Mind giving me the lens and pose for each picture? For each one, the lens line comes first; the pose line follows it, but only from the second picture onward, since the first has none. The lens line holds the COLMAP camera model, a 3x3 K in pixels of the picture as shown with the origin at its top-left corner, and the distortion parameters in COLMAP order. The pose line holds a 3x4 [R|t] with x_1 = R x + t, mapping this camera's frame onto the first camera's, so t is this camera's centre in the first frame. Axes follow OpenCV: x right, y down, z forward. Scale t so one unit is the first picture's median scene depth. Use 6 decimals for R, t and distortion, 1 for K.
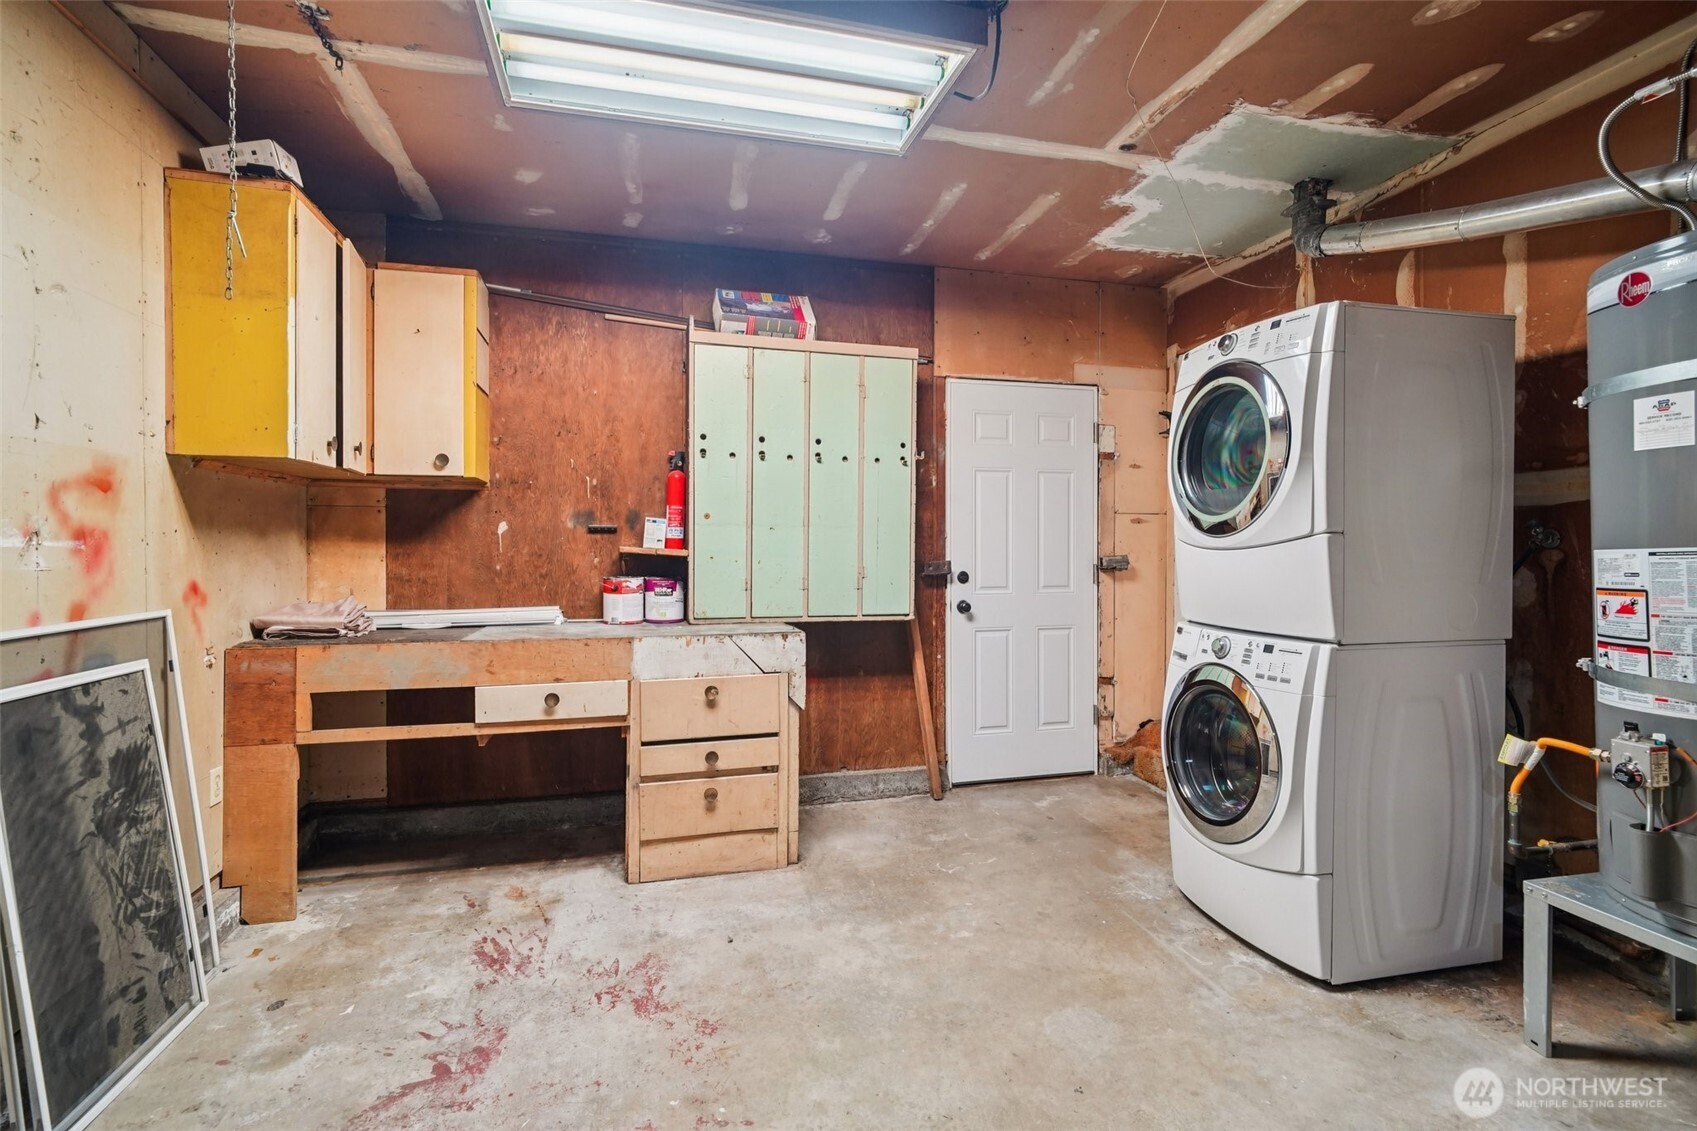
lens RADIAL K [[811.1, 0, 855.3], [0, 811.1, 556.3], [0, 0, 1]] dist [-0.010142, 0.004555]
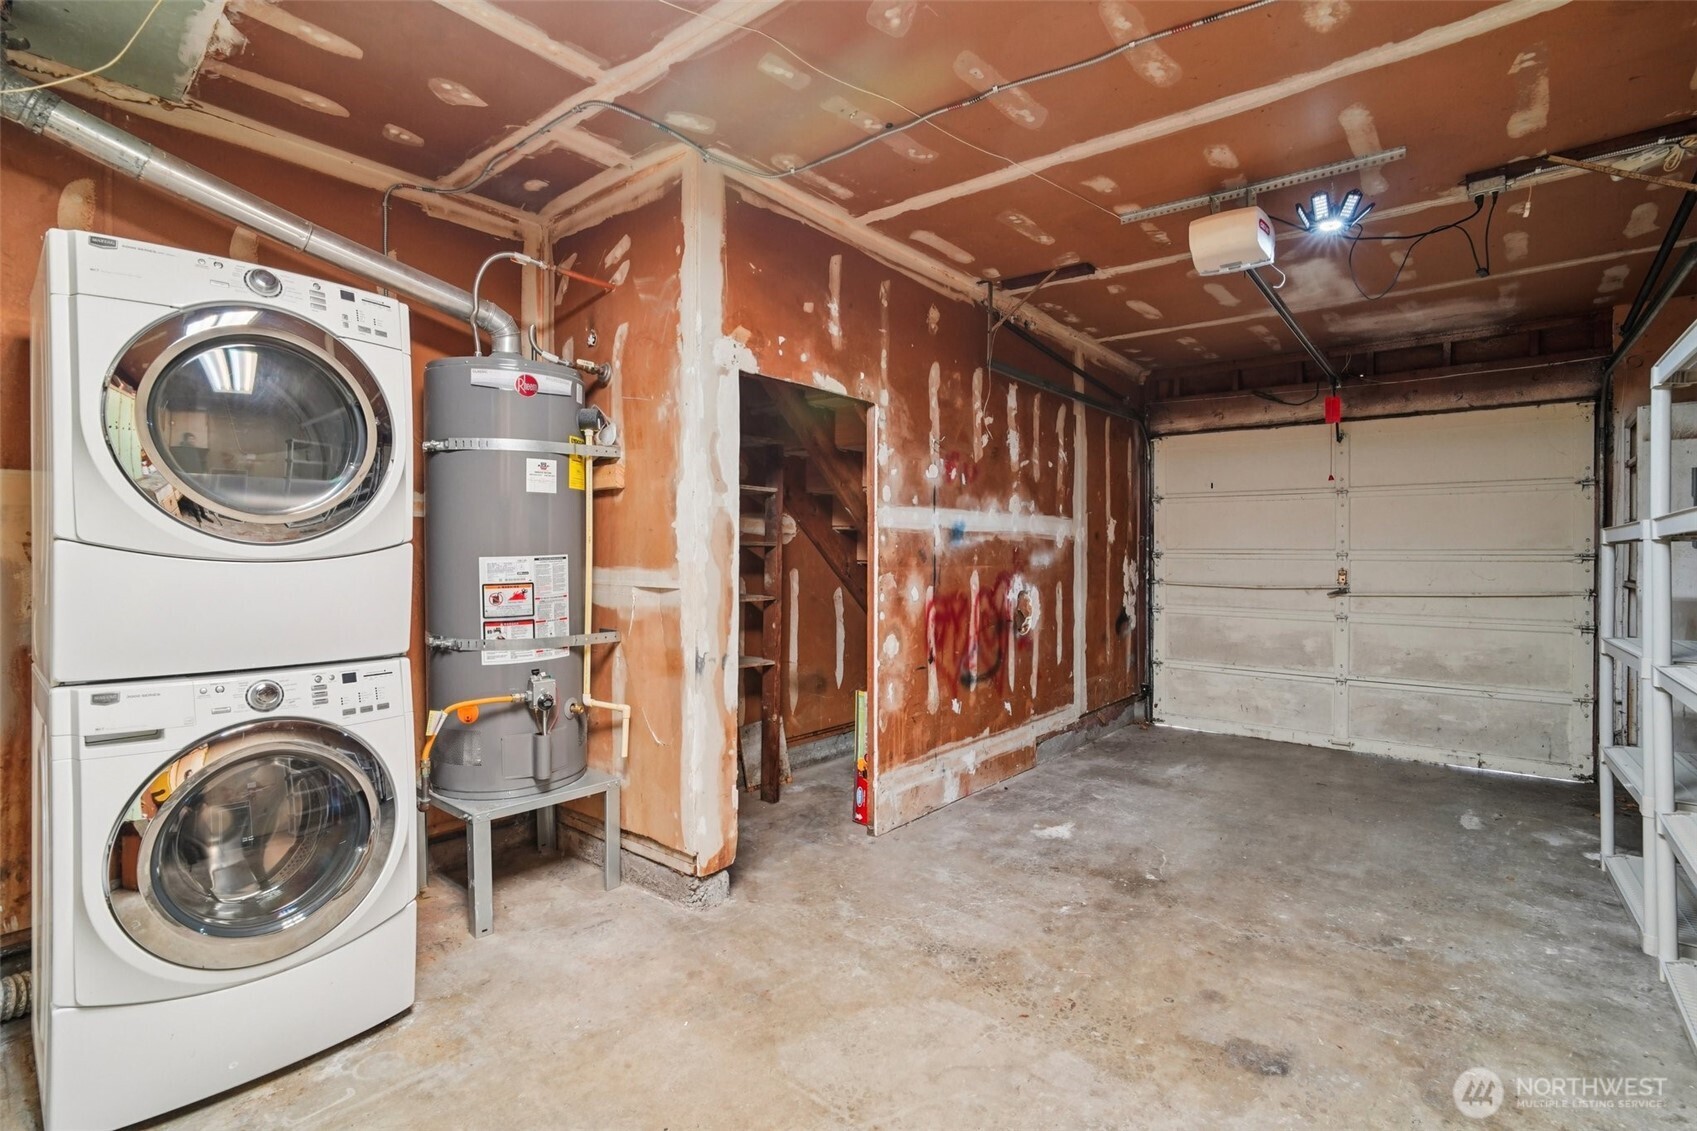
lens RADIAL K [[811.1, 0, 854.6], [0, 811.1, 557.5], [0, 0, 1]] dist [-0.010142, 0.004555]
pose [[-0.596626, -0.008142, 0.802478, -0.515492], [0.009058, 0.999817, 0.016879, -0.021922], [-0.802468, 0.017339, -0.596443, 1.157615]]
